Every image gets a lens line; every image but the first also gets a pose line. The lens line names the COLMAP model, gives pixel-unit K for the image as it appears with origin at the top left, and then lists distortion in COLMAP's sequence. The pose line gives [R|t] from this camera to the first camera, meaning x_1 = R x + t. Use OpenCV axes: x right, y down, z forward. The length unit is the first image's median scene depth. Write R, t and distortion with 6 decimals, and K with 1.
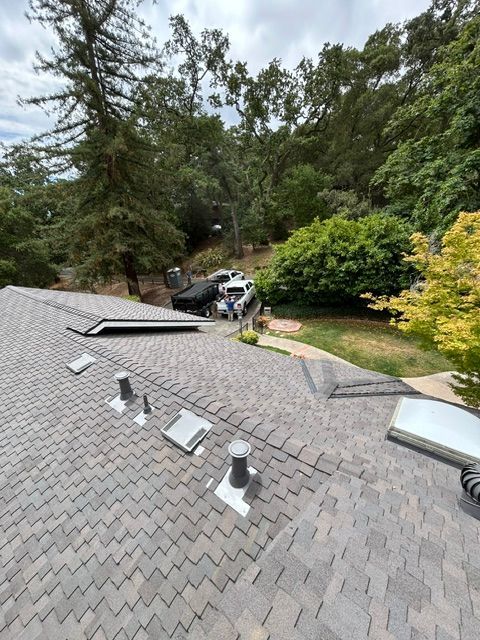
lens RADIAL K [[257.7, 0, 242.0], [0, 257.7, 319.8], [0, 0, 1]] dist [-0.004459, 0.000254]
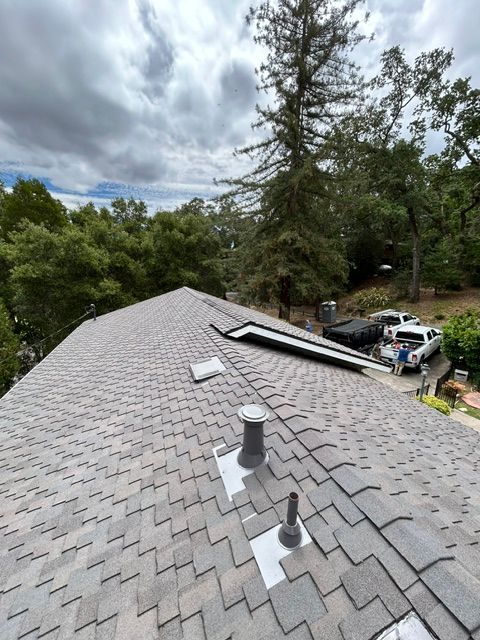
lens RADIAL K [[257.7, 0, 241.0], [0, 257.7, 316.7], [0, 0, 1]] dist [-0.004459, 0.000254]
pose [[0.835283, 0.167598, -0.523654, -0.051373], [-0.249013, 0.964446, -0.088526, 0.017732], [0.490200, 0.204341, 0.847319, 0.105451]]
